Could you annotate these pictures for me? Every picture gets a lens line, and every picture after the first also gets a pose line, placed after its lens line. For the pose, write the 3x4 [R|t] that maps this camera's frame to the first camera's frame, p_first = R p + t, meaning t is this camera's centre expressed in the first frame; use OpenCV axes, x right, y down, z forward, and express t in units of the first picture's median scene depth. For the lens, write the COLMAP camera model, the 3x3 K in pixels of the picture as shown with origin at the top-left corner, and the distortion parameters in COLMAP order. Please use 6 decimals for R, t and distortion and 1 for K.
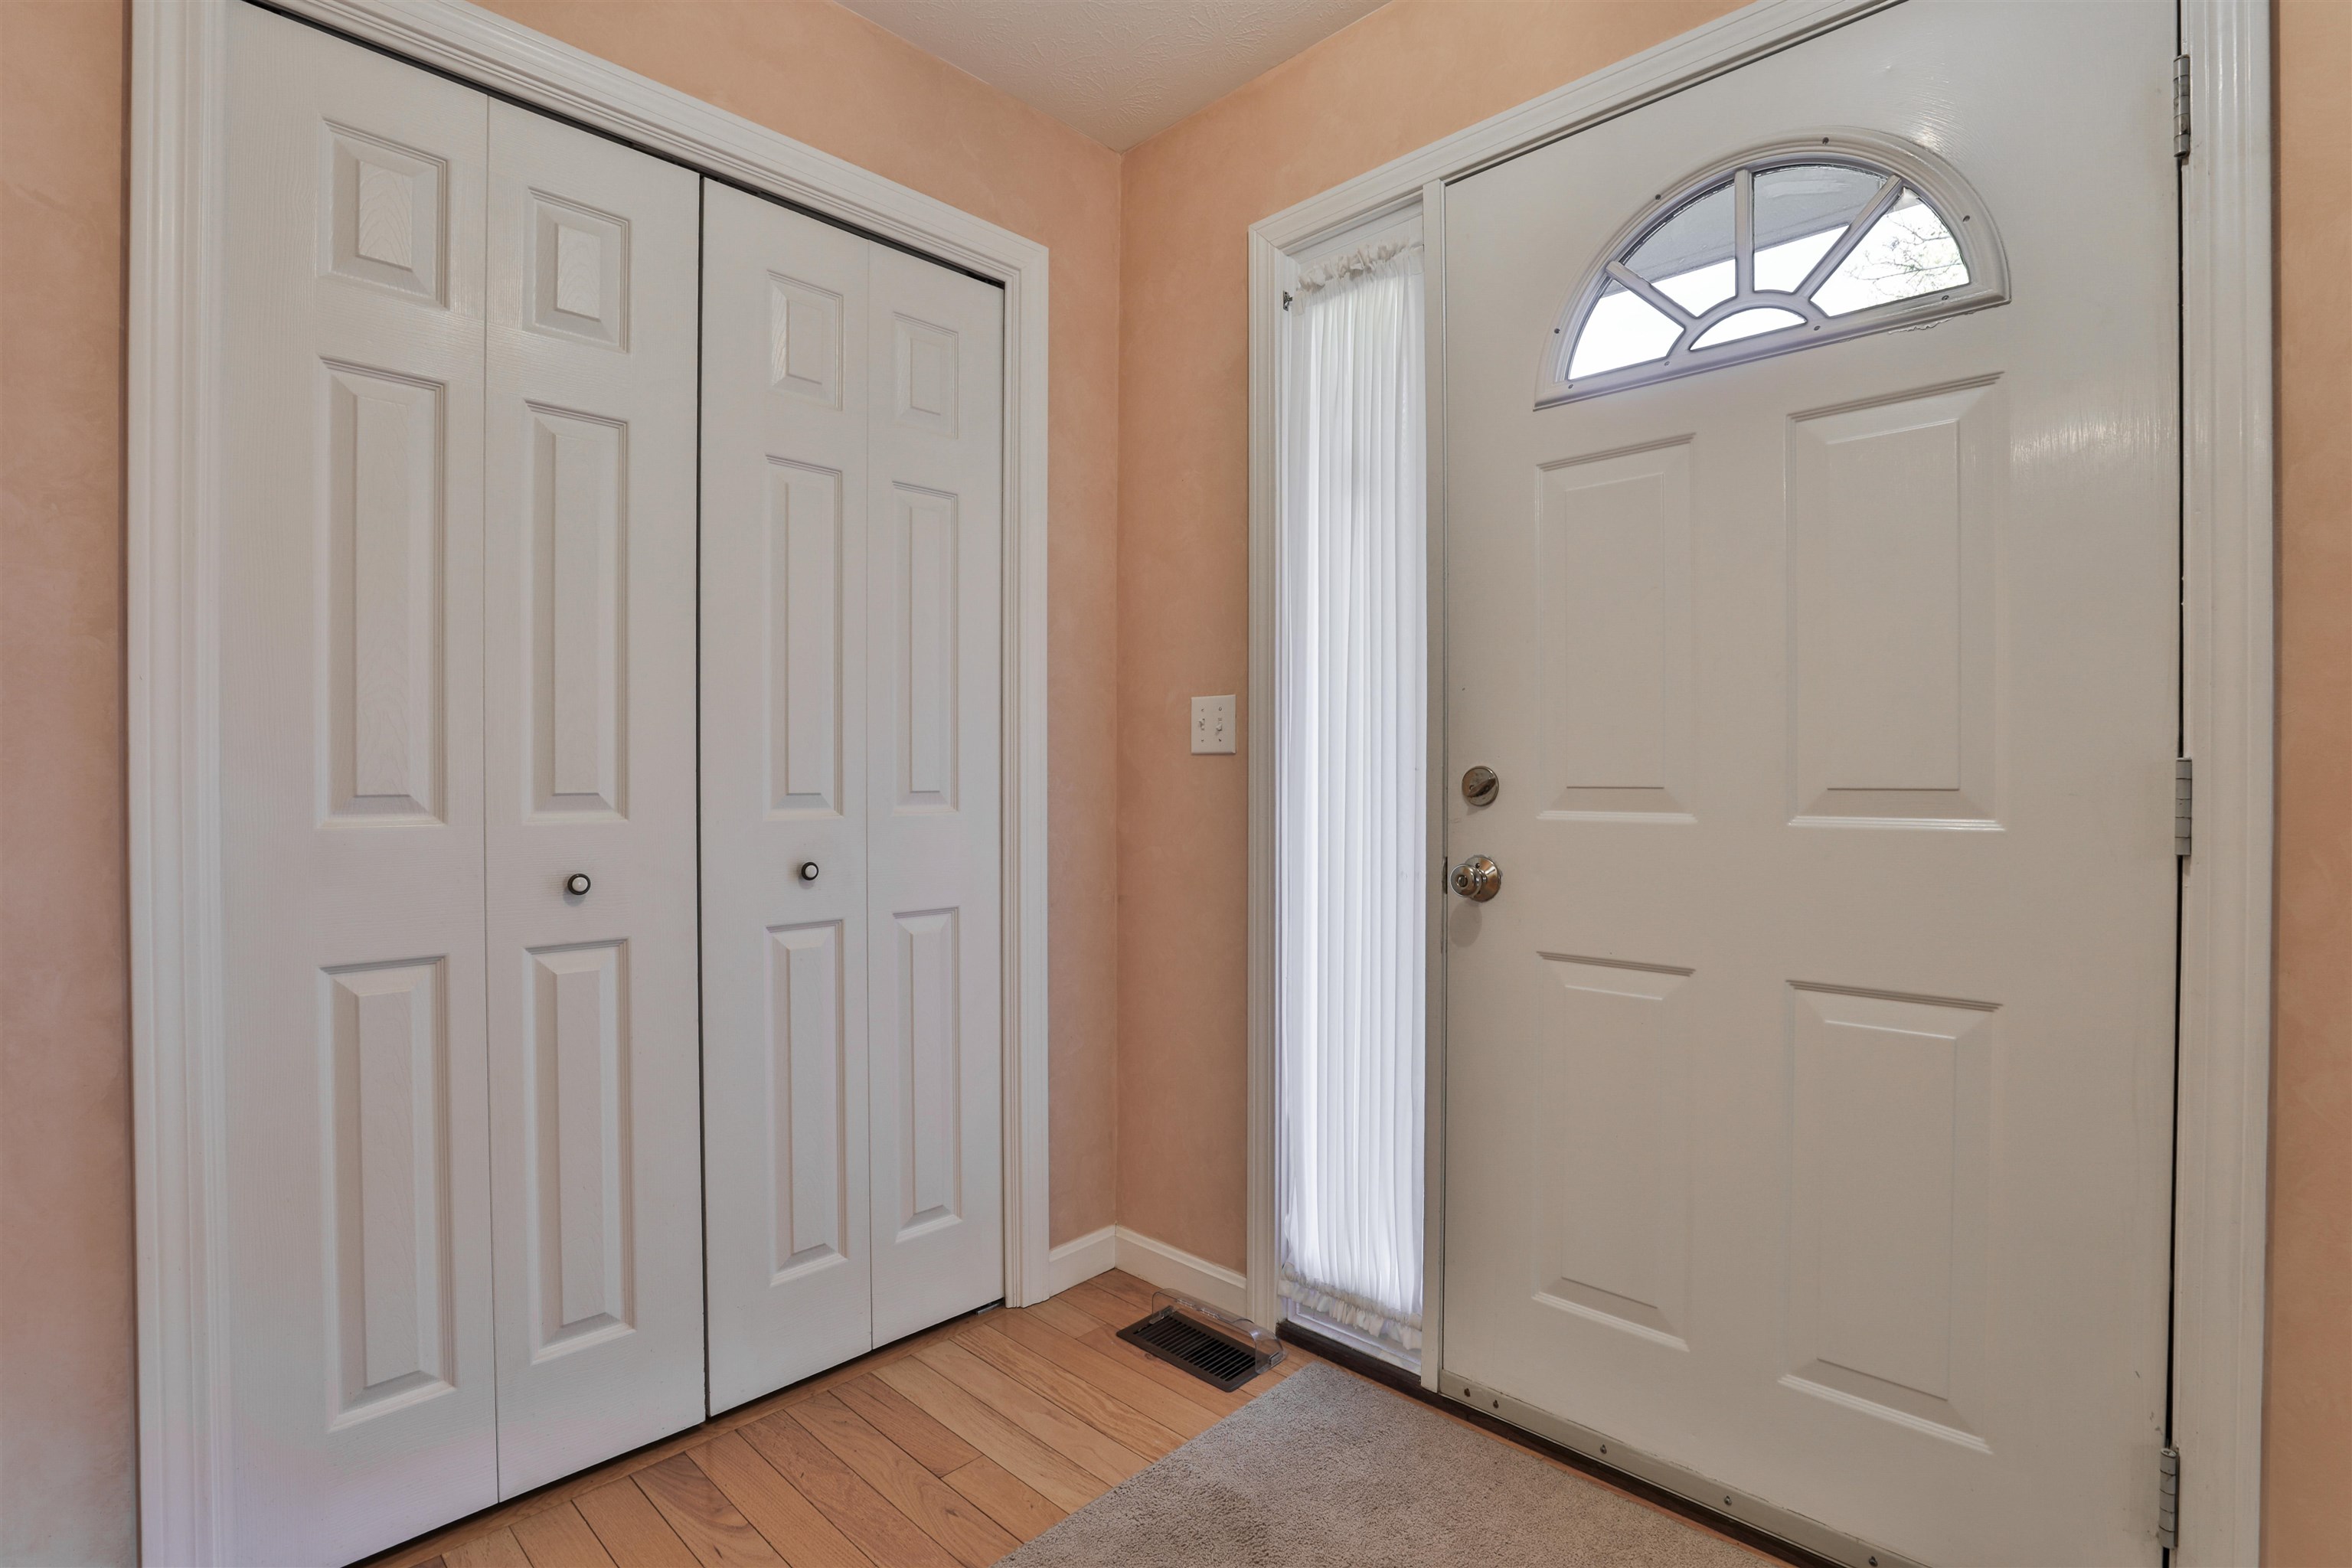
lens RADIAL K [[1102.5, 0, 1195.1], [0, 1102.5, 783.9], [0, 0, 1]] dist [-0.031411, 0.003550]
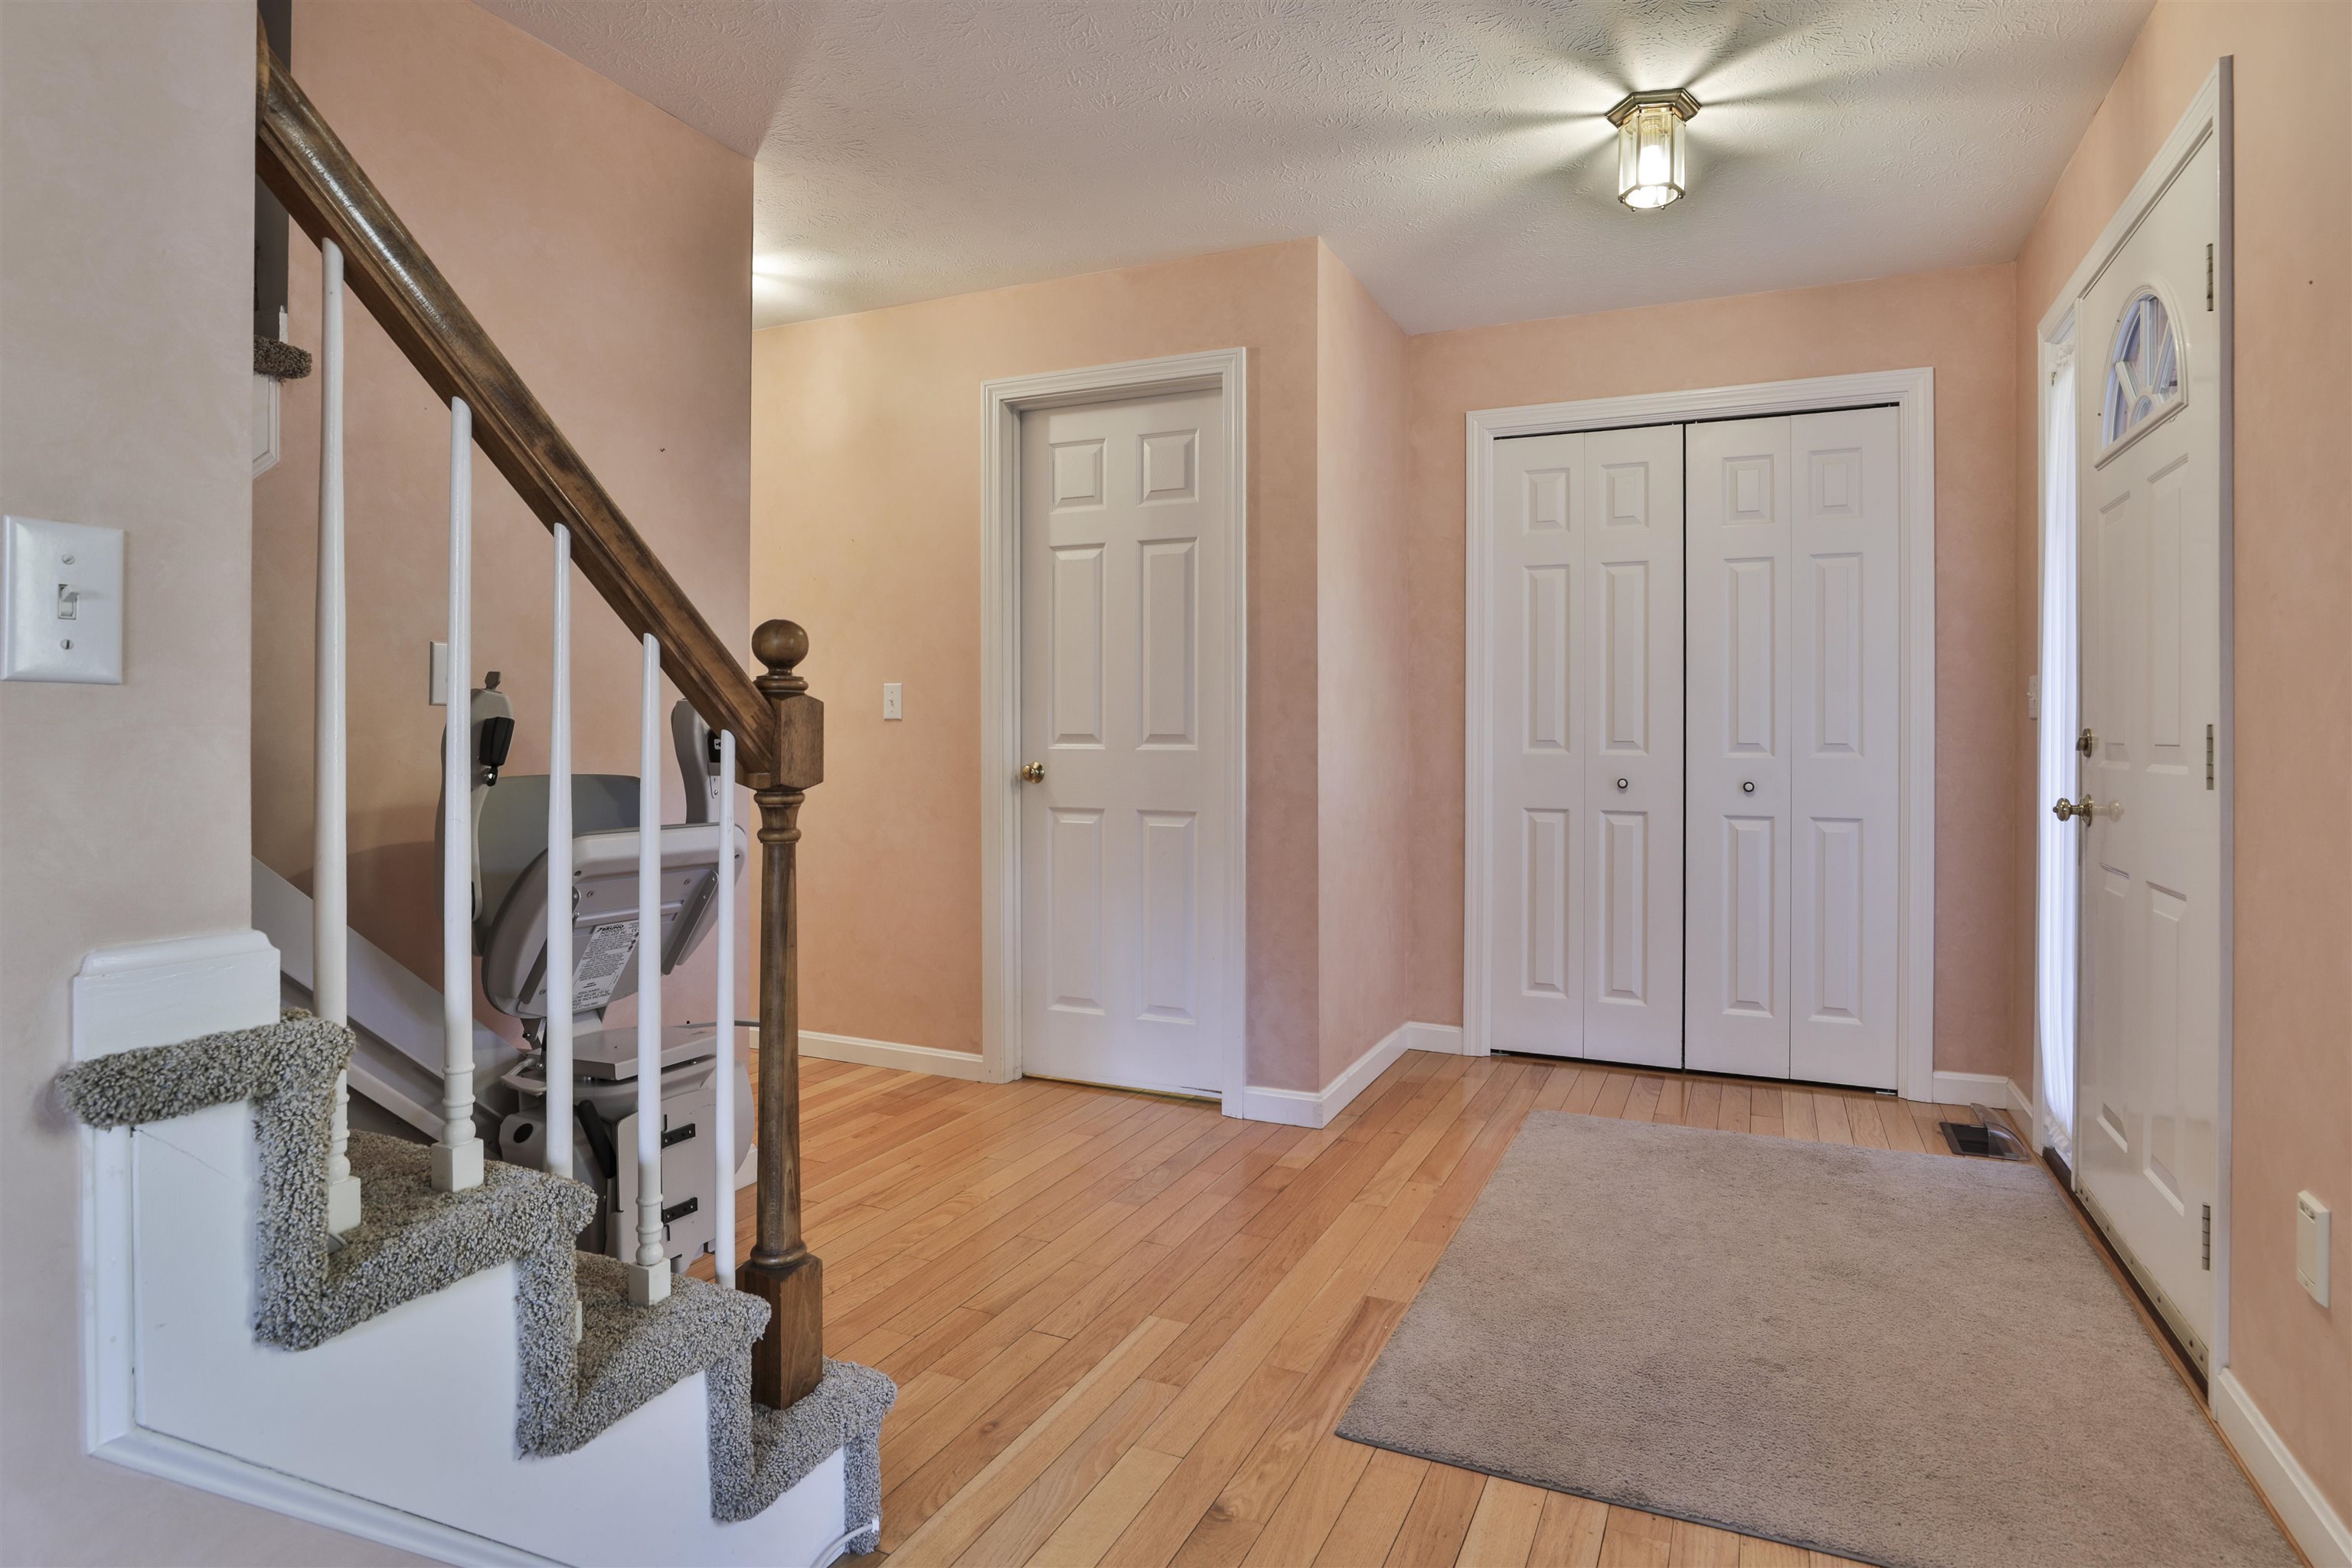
lens RADIAL K [[1284.3, 0, 1247.1], [0, 1284.3, 735.8], [0, 0, 1]] dist [-0.027743, -0.000091]
pose [[0.389984, 0.010230, -0.920765, 1.404386], [-0.011333, 0.999916, 0.006309, -0.008557], [0.920752, 0.007974, 0.390067, -0.632430]]
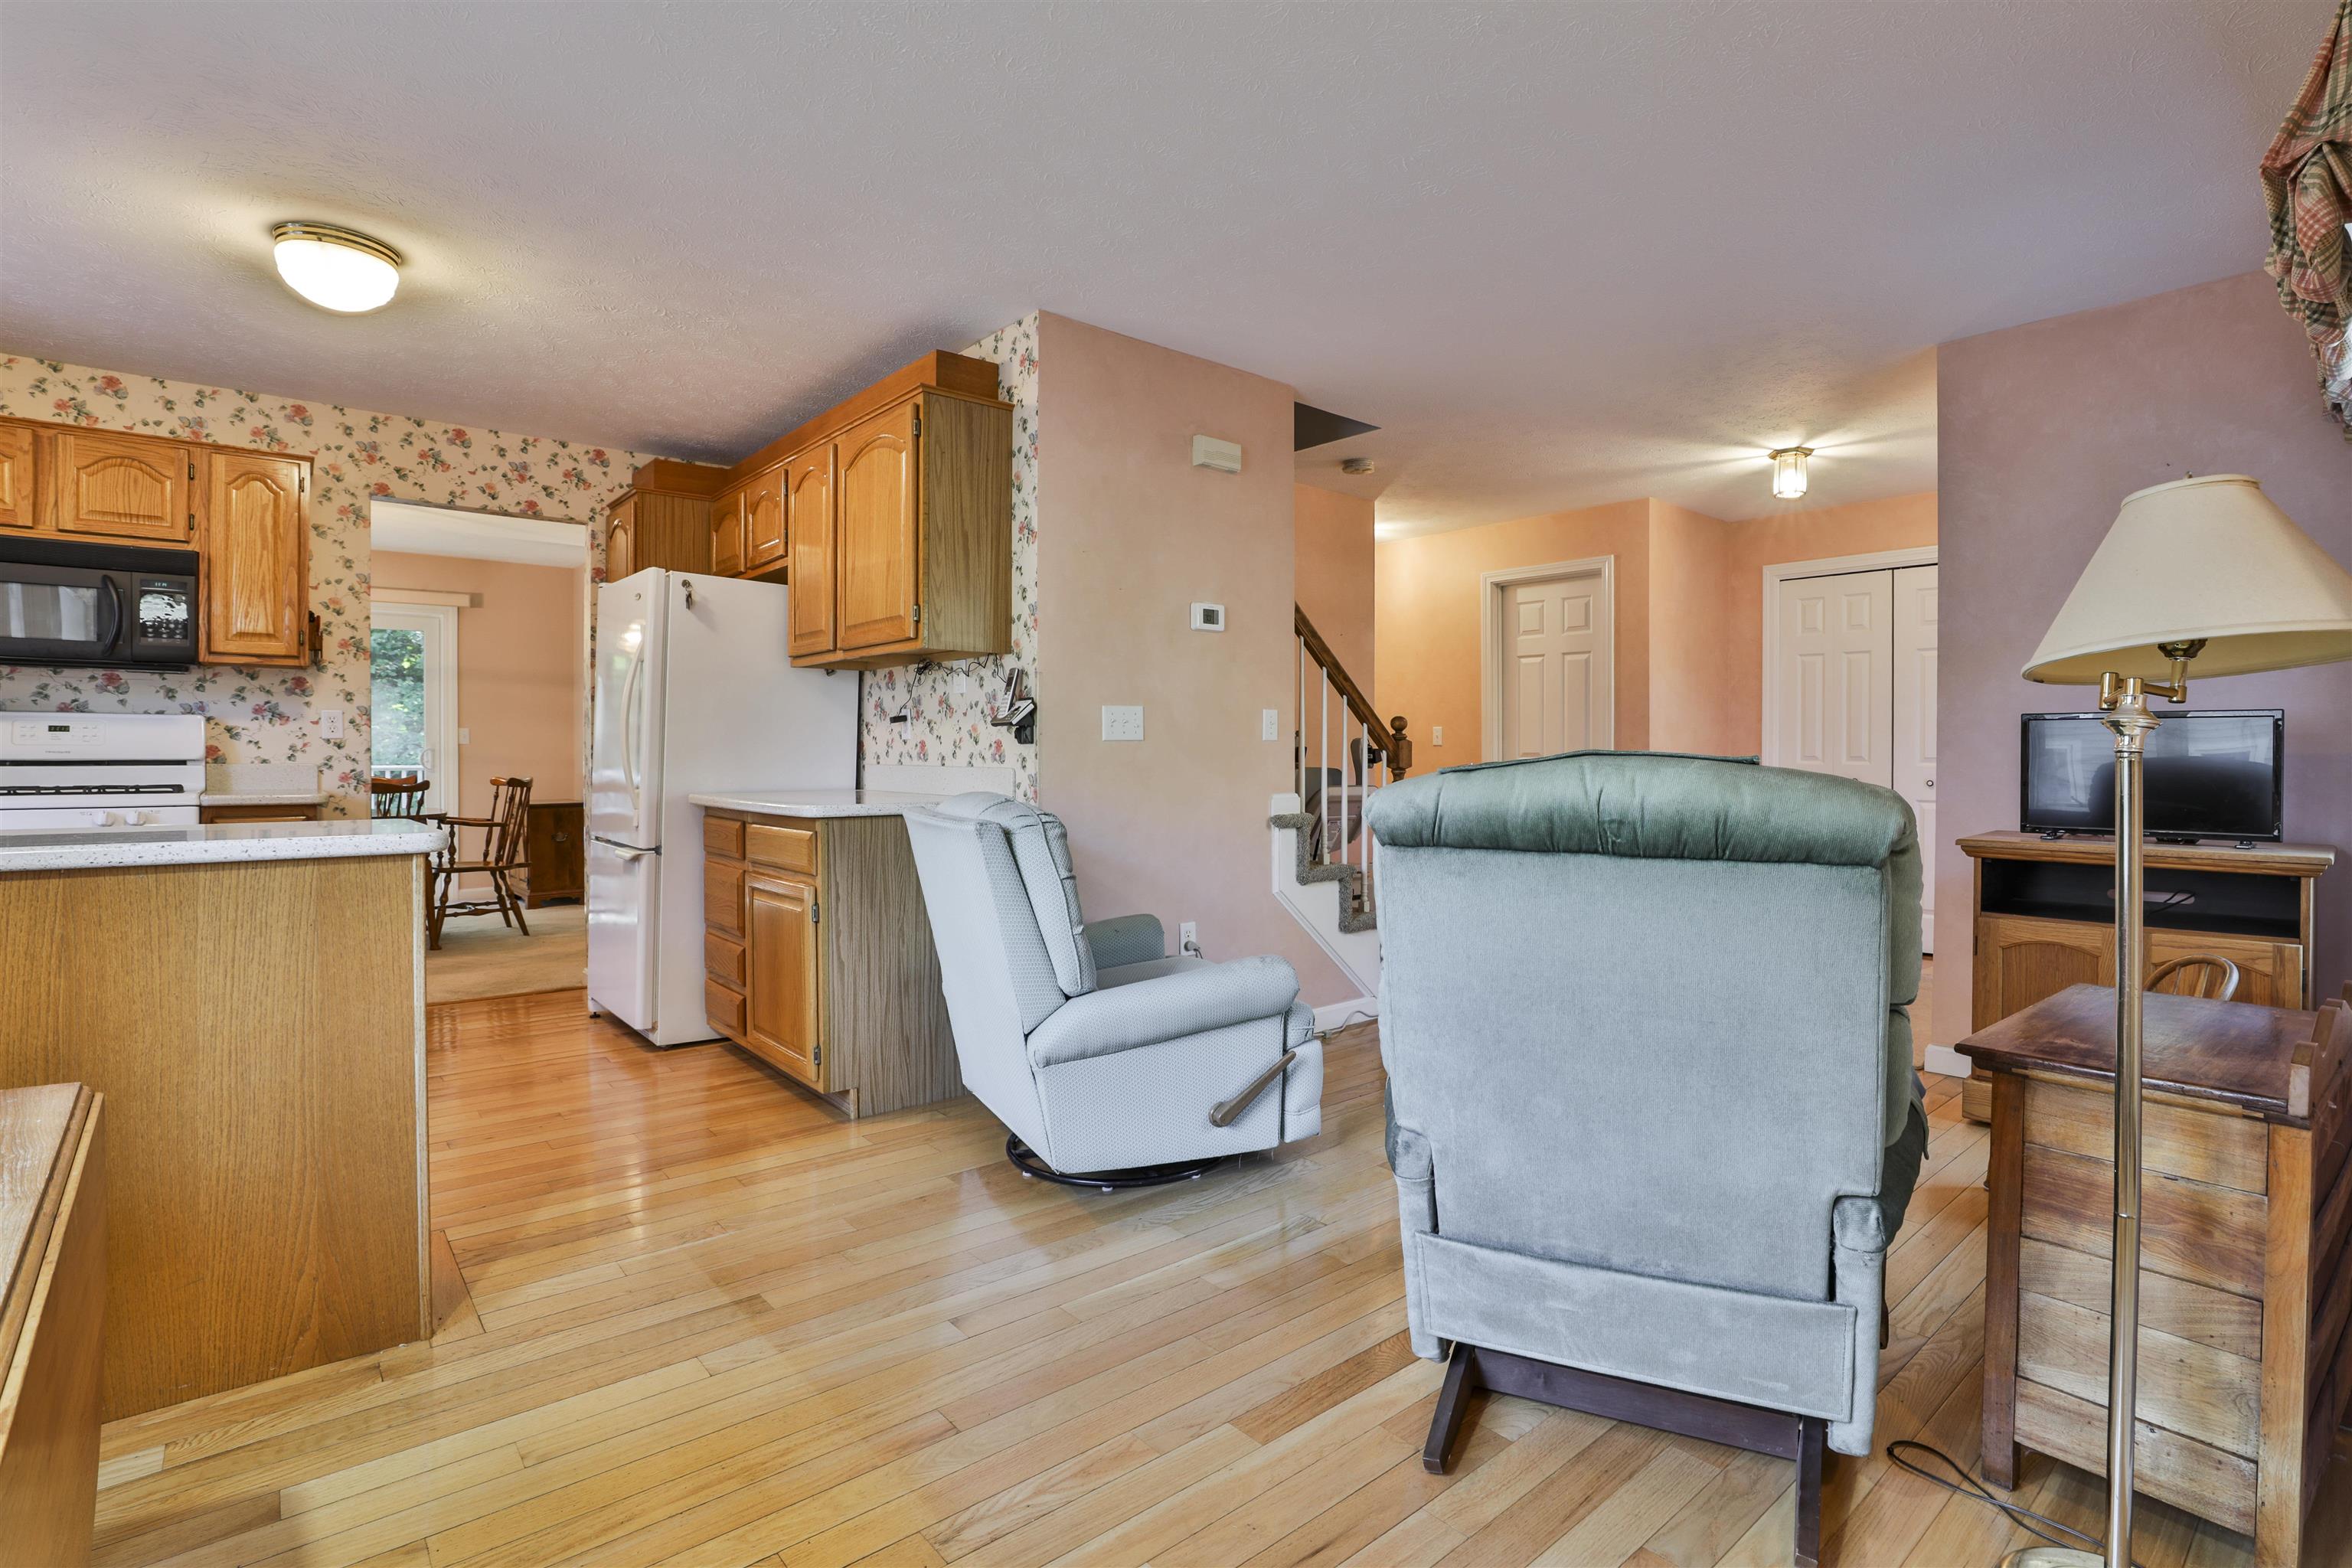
lens RADIAL K [[1102.5, 0, 1178.7], [0, 1102.5, 767.7], [0, 0, 1]] dist [-0.031411, 0.003550]
pose [[-0.106269, 0.019188, -0.994152, 3.199890], [-0.006163, 0.999782, 0.019956, -0.010415], [0.994318, 0.008248, -0.106127, -0.839073]]
